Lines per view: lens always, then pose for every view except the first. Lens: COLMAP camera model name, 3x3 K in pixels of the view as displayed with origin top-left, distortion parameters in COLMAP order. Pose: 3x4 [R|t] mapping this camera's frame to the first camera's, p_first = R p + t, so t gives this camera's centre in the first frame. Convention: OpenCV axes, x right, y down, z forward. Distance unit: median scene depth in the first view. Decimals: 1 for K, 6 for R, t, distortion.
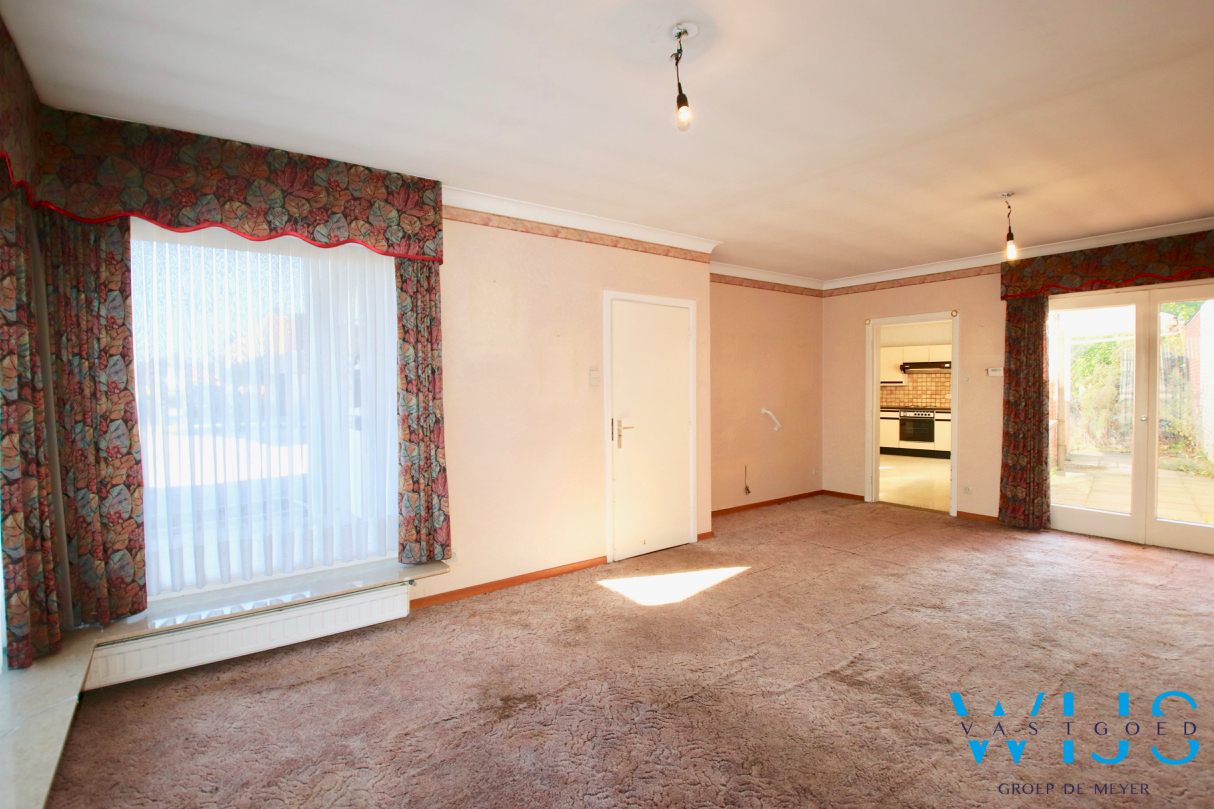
lens RADIAL K [[575.0, 0, 605.2], [0, 575.0, 400.6], [0, 0, 1]] dist [0.031119, -0.030837]
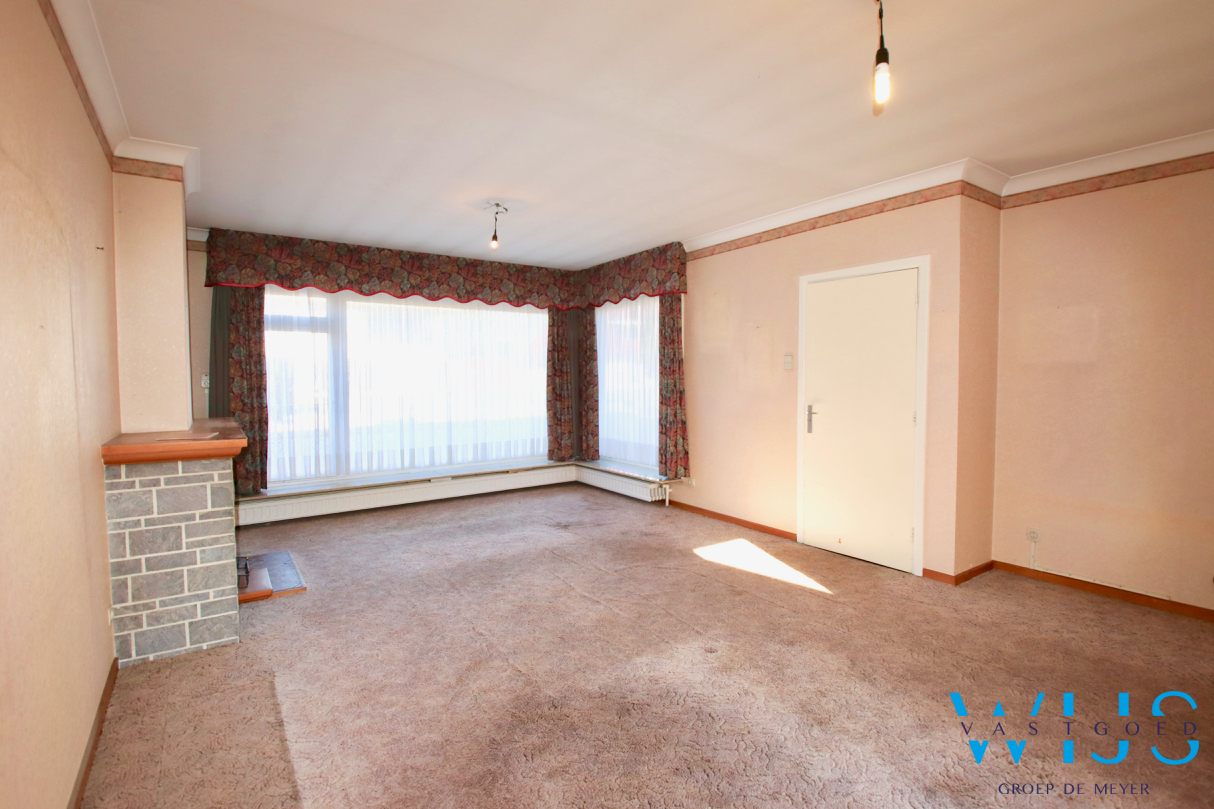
lens RADIAL K [[575.0, 0, 605.2], [0, 575.0, 400.6], [0, 0, 1]] dist [0.031119, -0.030837]
pose [[-0.039778, 0.049389, -0.997987, 1.071641], [-0.025375, 0.998406, 0.050421, -0.014331], [0.998886, 0.027330, -0.038461, 0.713019]]
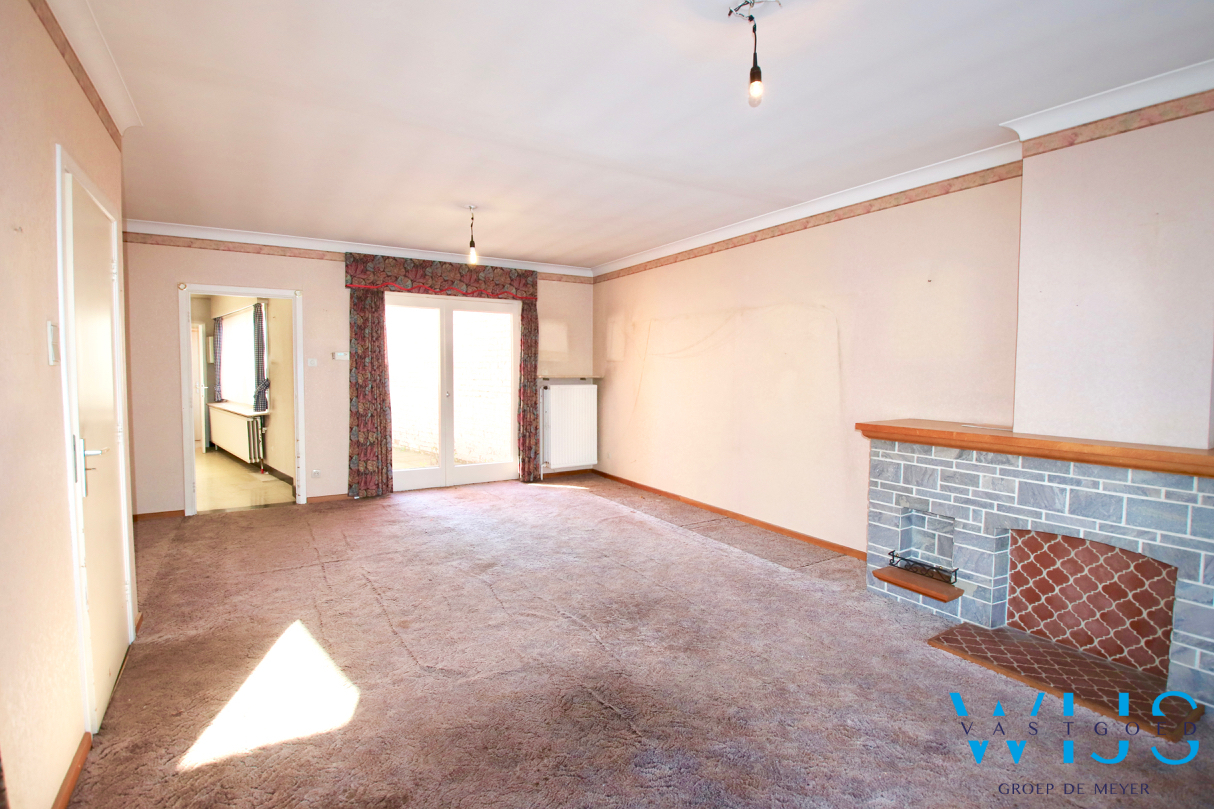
lens RADIAL K [[575.0, 0, 605.2], [0, 575.0, 400.6], [0, 0, 1]] dist [0.031119, -0.030837]
pose [[0.087078, -0.048031, 0.995043, -0.421416], [0.022477, 0.998677, 0.046240, -0.008811], [-0.995948, 0.018339, 0.088042, 0.558212]]
